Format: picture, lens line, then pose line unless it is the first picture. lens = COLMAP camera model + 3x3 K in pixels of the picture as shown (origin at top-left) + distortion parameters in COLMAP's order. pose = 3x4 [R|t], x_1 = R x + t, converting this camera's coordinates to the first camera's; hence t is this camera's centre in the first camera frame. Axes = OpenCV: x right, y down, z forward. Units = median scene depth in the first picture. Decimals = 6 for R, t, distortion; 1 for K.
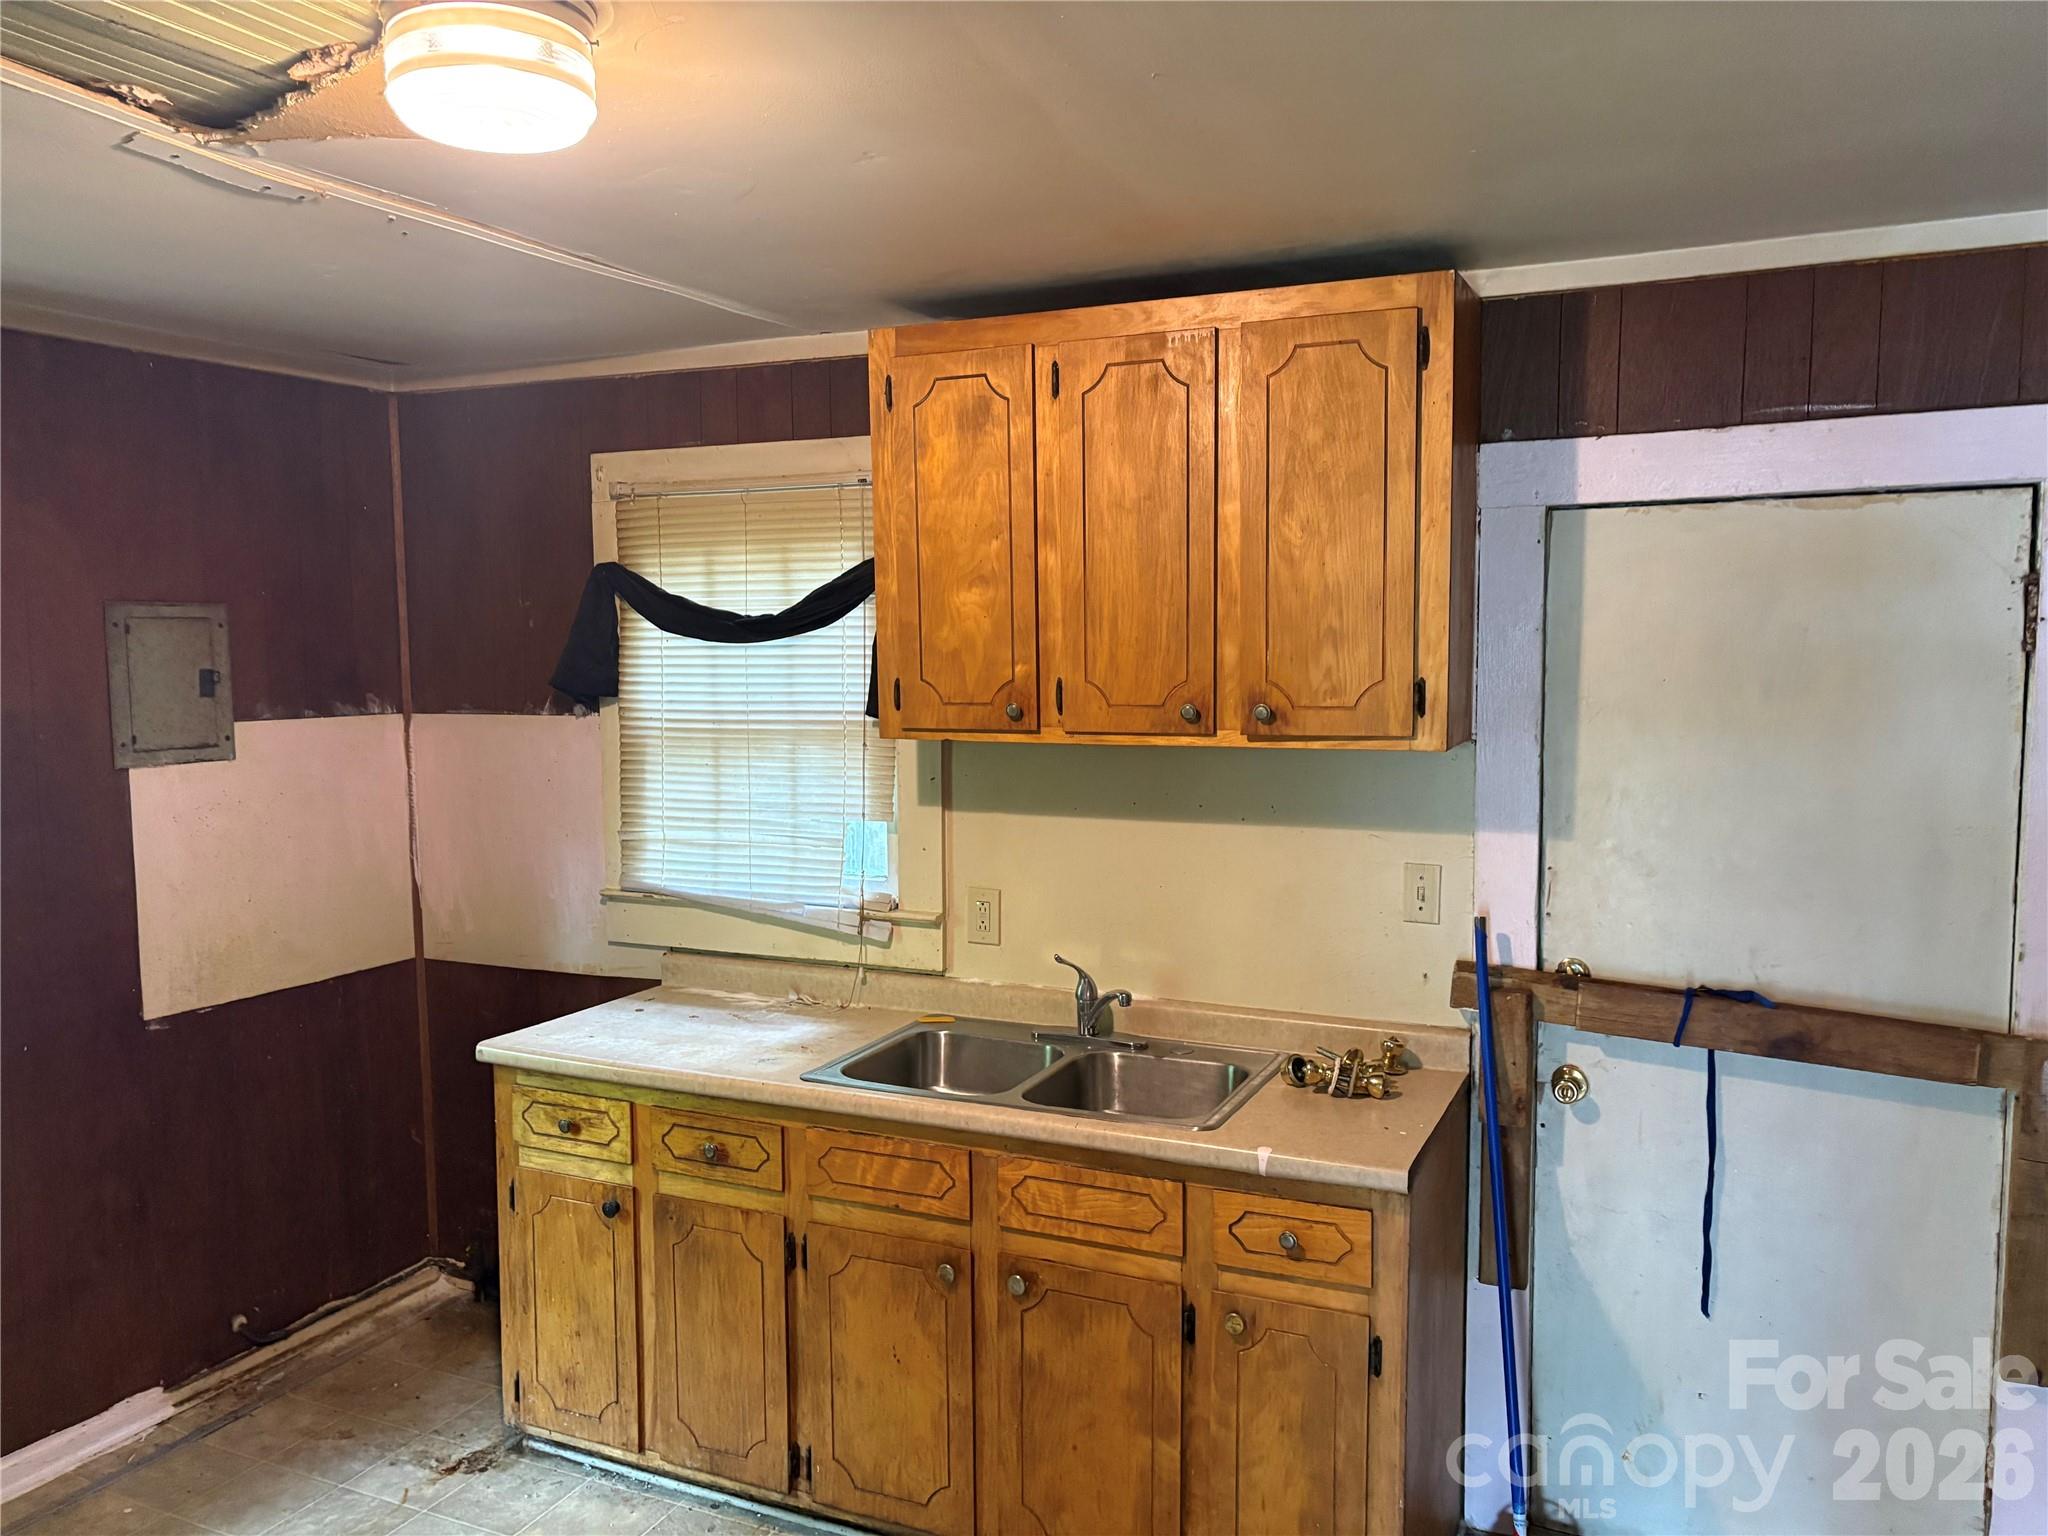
lens RADIAL K [[1543.2, 0, 1024.0], [0, 1543.2, 768.0], [0, 0, 1]] dist [0.043745, -0.036591]
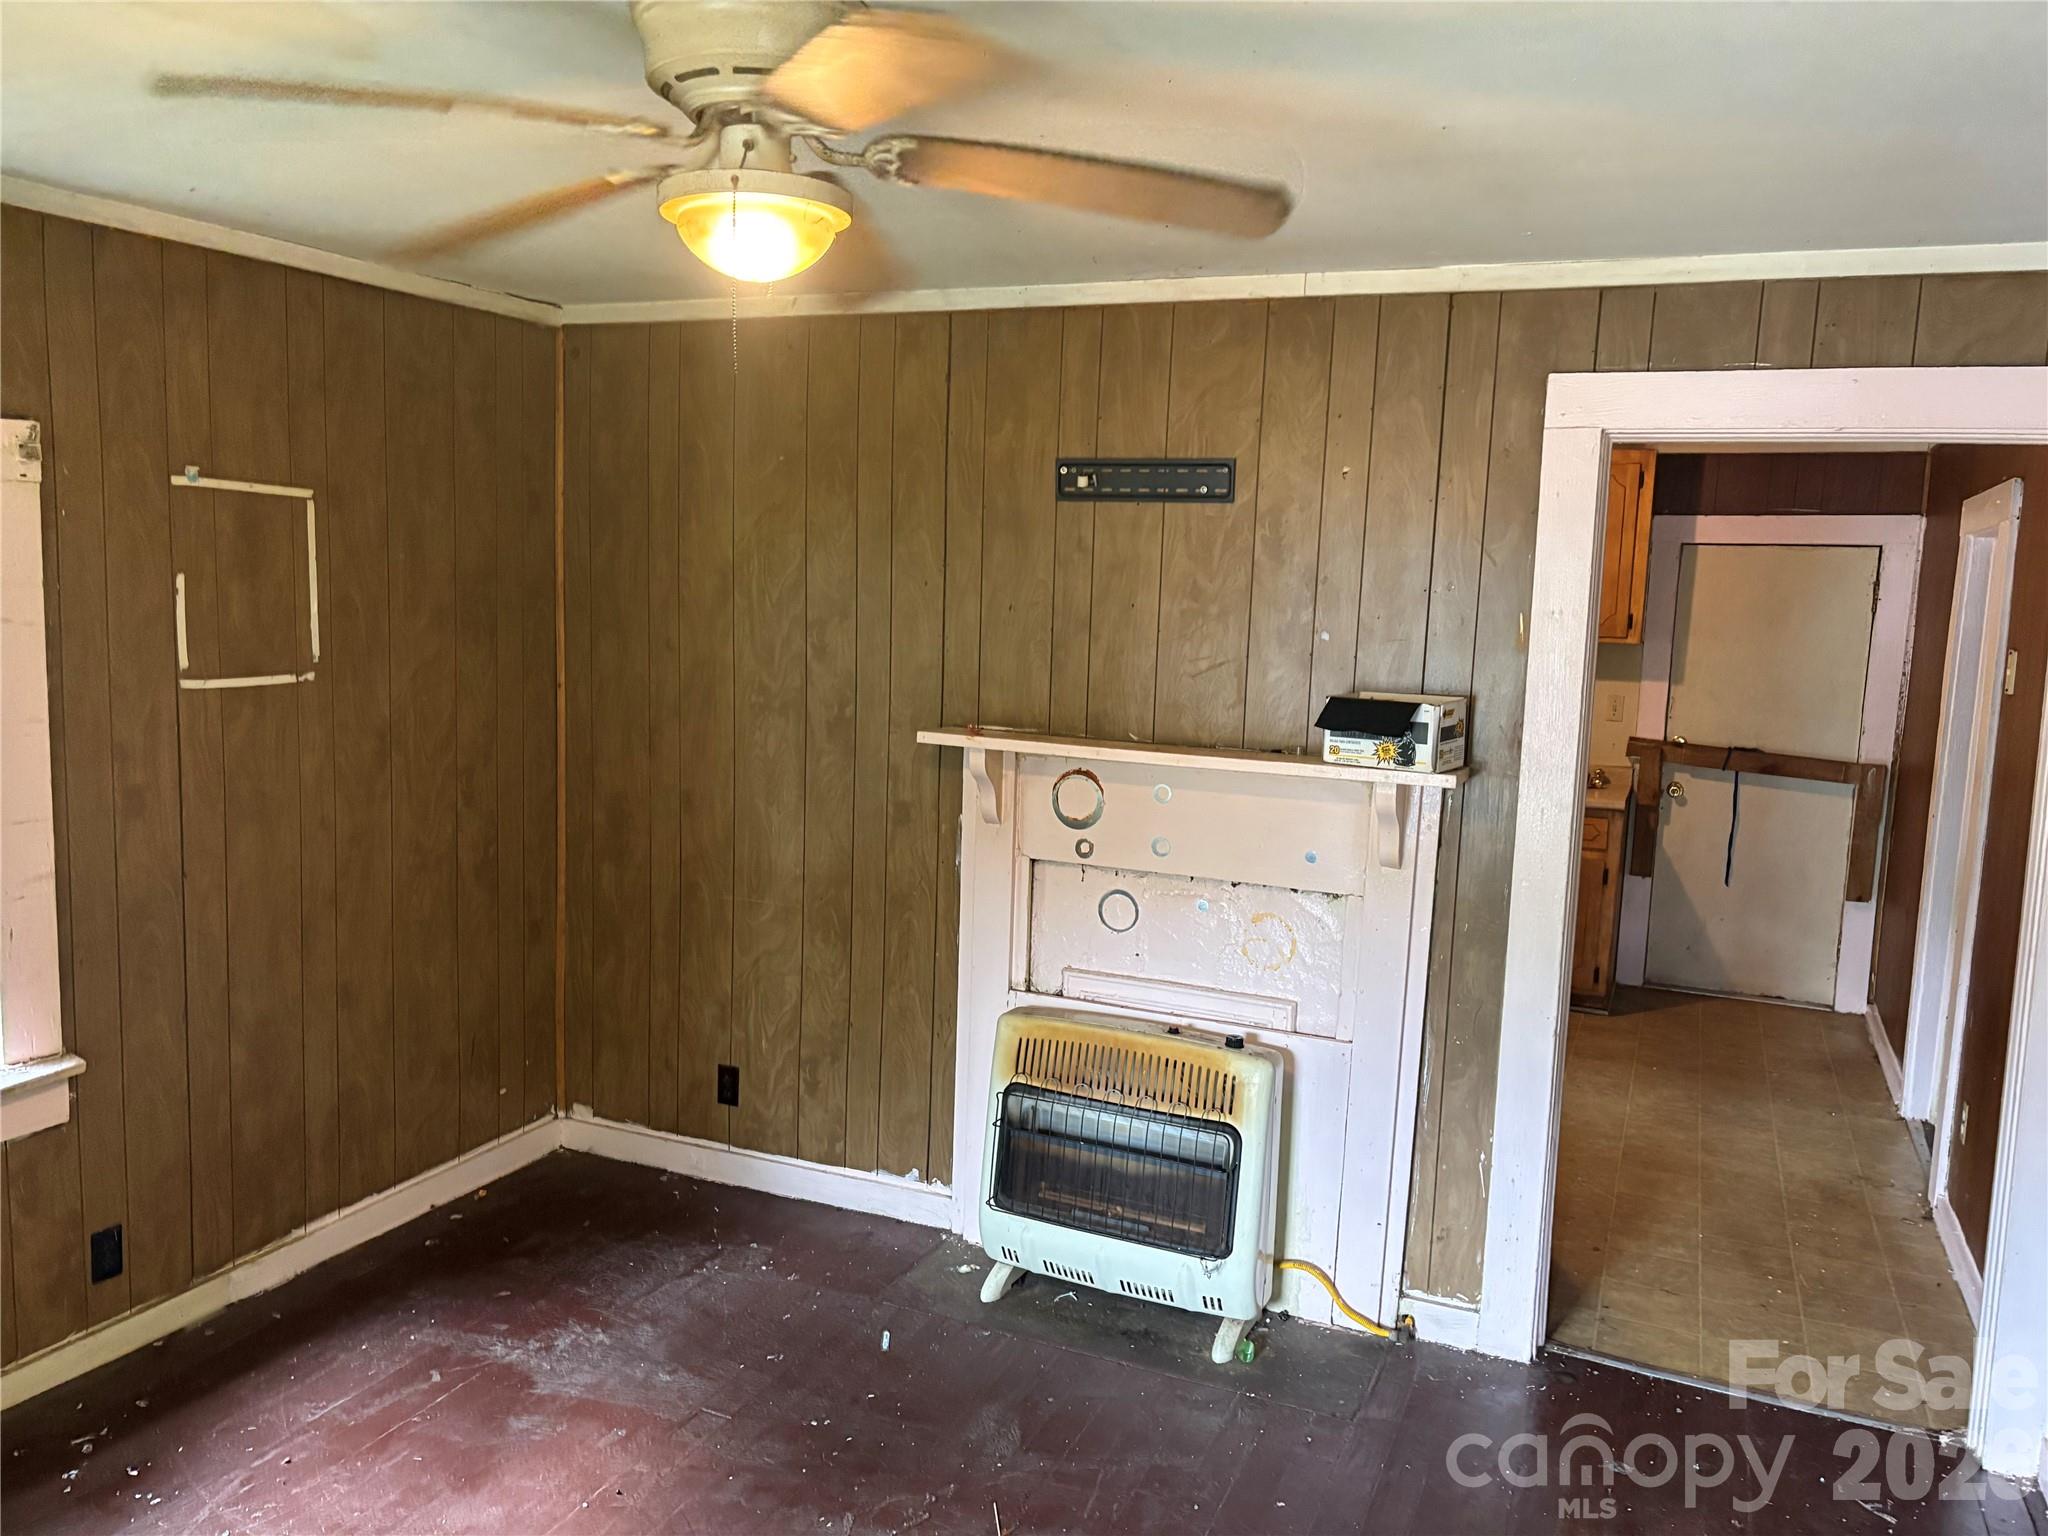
lens RADIAL K [[1543.2, 0, 1024.0], [0, 1543.2, 768.0], [0, 0, 1]] dist [0.043745, -0.036591]
pose [[0.998916, 0.033796, 0.032014, -0.739135], [-0.035335, 0.998184, 0.048790, 0.094975], [-0.030307, -0.049868, 0.998296, -1.371693]]
